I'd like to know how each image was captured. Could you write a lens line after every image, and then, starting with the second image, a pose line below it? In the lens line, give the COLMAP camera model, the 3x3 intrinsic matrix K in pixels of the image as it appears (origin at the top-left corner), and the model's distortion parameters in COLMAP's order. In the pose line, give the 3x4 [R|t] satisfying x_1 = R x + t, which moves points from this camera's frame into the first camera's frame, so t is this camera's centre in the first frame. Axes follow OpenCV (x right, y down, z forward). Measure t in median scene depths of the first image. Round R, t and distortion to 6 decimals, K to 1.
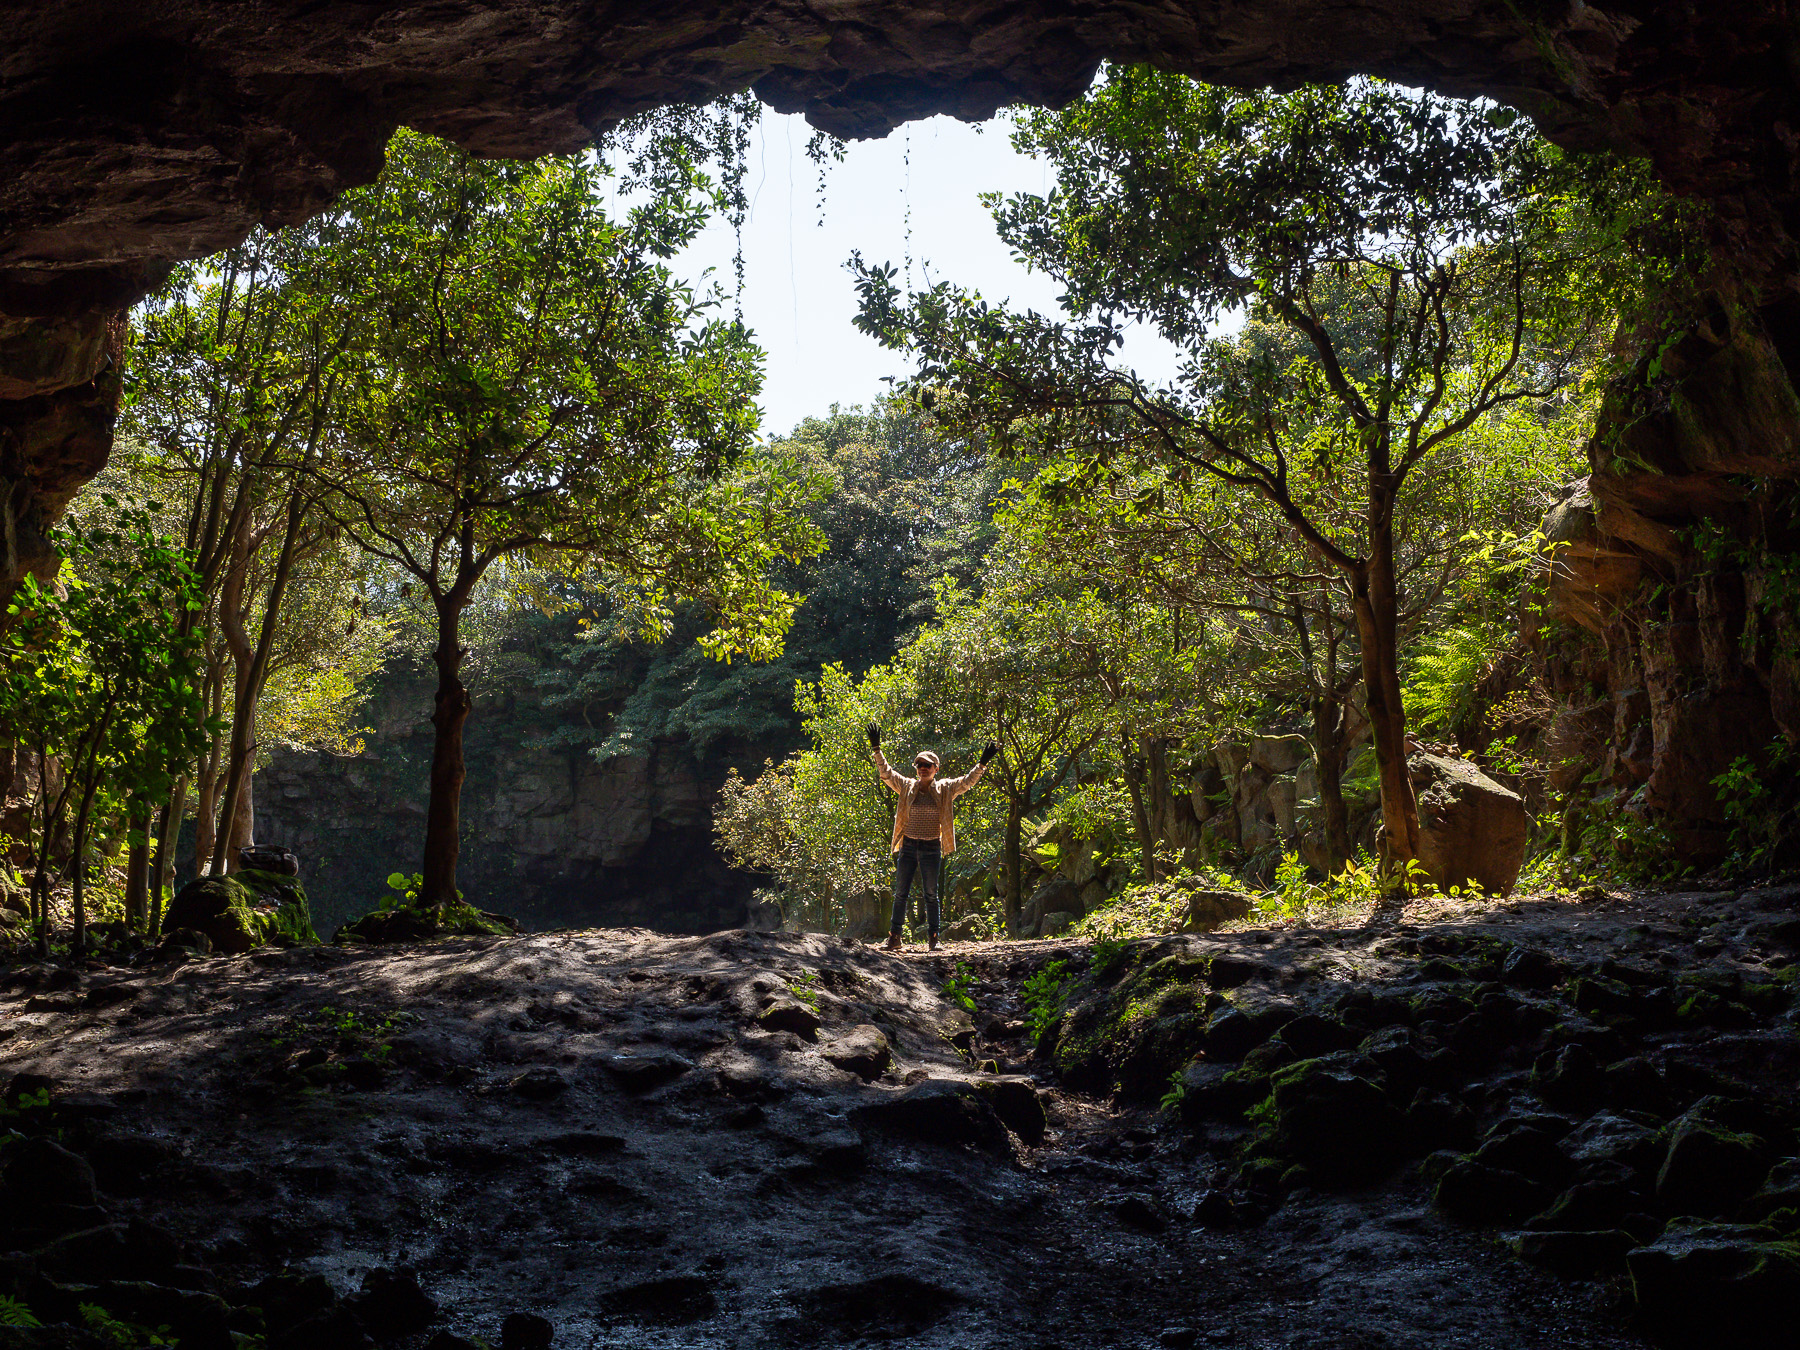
lens RADIAL K [[2206.0, 0, 900.0], [0, 2206.0, 675.0], [0, 0, 1]] dist [0.011805, 0.002378]
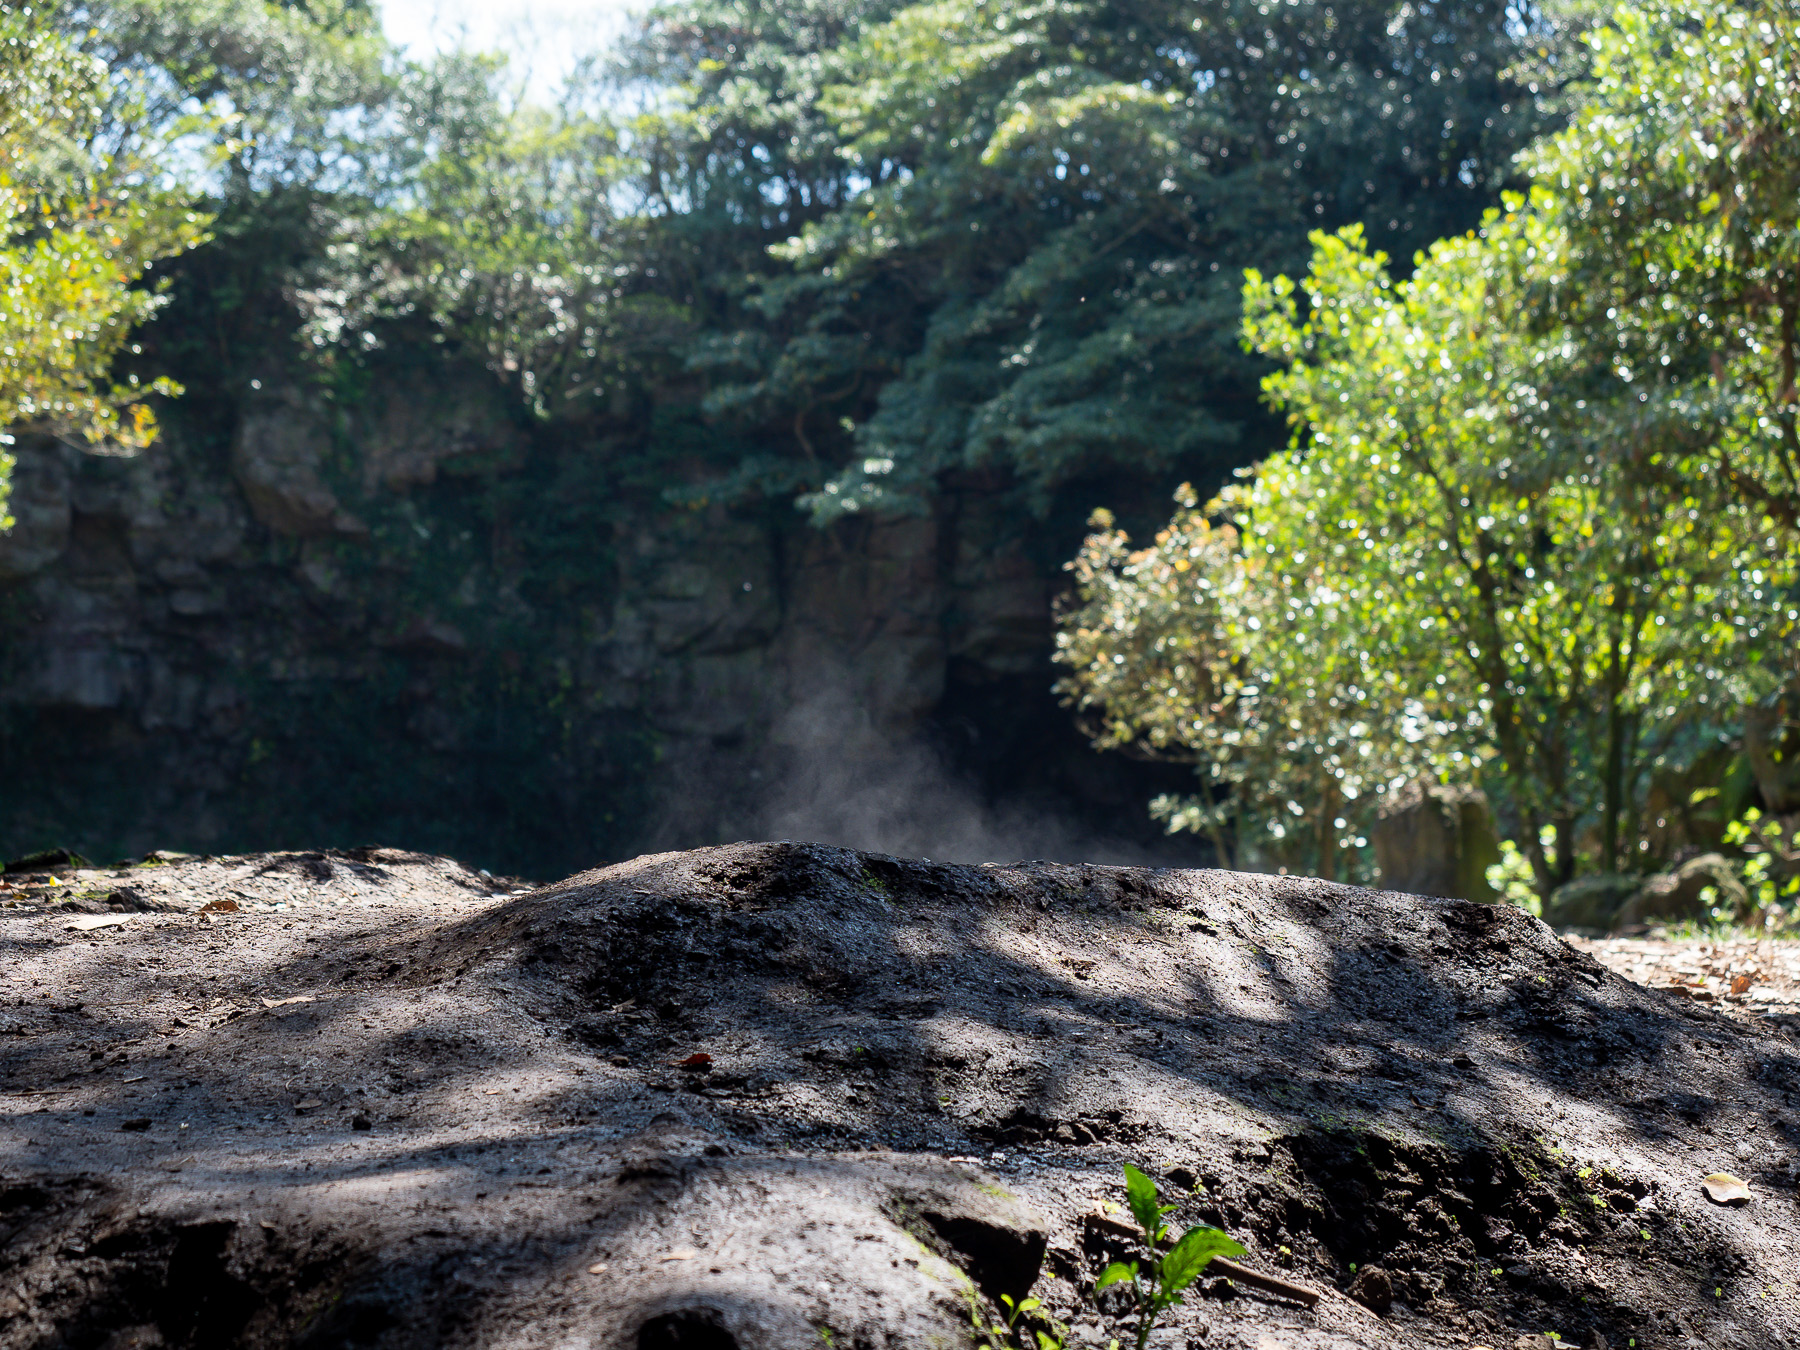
lens RADIAL K [[4163.1, 0, 902.3], [0, 4163.1, 610.3], [0, 0, 1]] dist [-0.043727, 4.820571]
pose [[0.990965, -0.005003, -0.134026, -0.007125], [0.011073, 0.998944, 0.044584, 0.025744], [0.133662, -0.045665, 0.989974, 0.212255]]
